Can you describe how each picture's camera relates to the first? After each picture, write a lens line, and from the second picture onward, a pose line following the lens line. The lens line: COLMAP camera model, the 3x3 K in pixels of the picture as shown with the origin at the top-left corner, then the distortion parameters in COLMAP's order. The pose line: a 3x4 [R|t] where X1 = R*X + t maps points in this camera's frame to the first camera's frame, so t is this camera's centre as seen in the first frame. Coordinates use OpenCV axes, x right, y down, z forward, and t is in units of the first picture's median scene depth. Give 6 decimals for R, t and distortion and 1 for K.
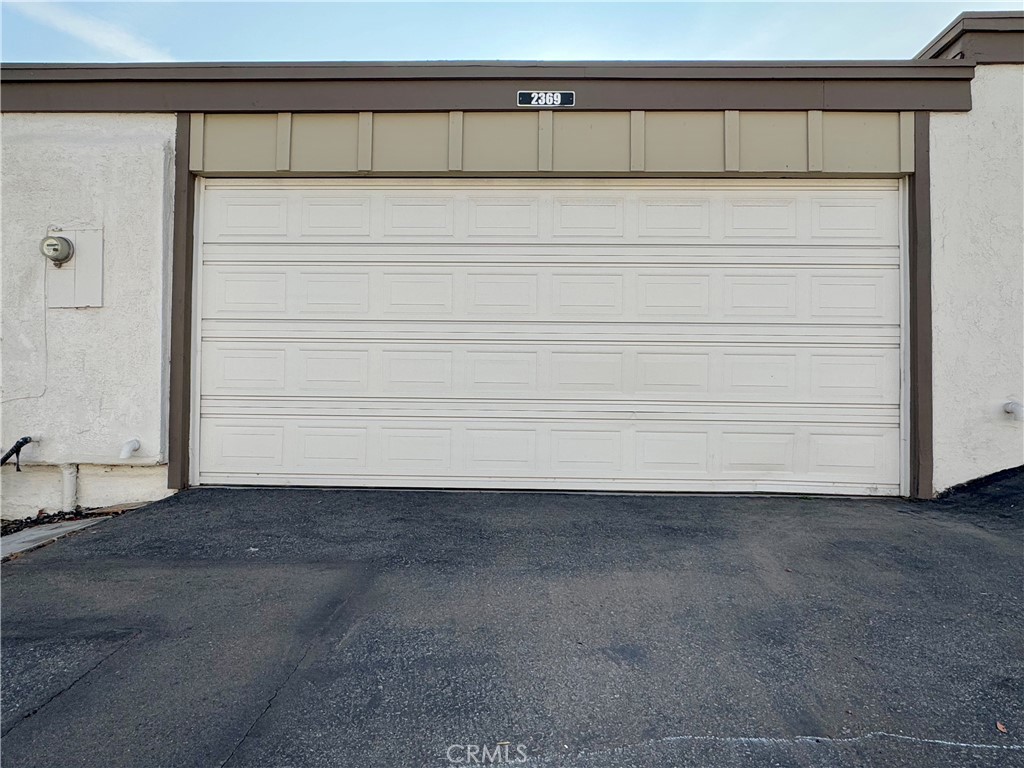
lens RADIAL K [[640.9, 0, 512.4], [0, 640.9, 387.3], [0, 0, 1]] dist [-0.002060, 0.001511]
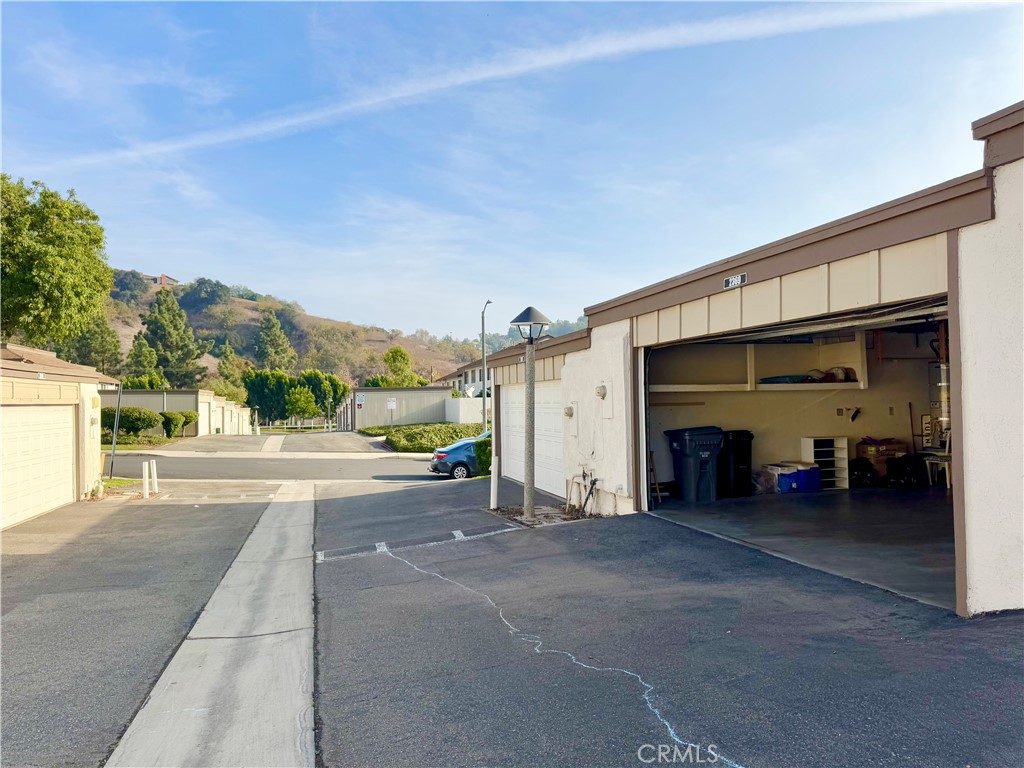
lens RADIAL K [[726.4, 0, 511.6], [0, 726.4, 385.6], [0, 0, 1]] dist [0.003612, 0.001536]
pose [[0.291520, -0.035261, -0.955915, 1.520273], [0.036223, 0.999011, -0.025804, -0.182016], [0.955879, -0.027104, 0.292508, -0.002067]]
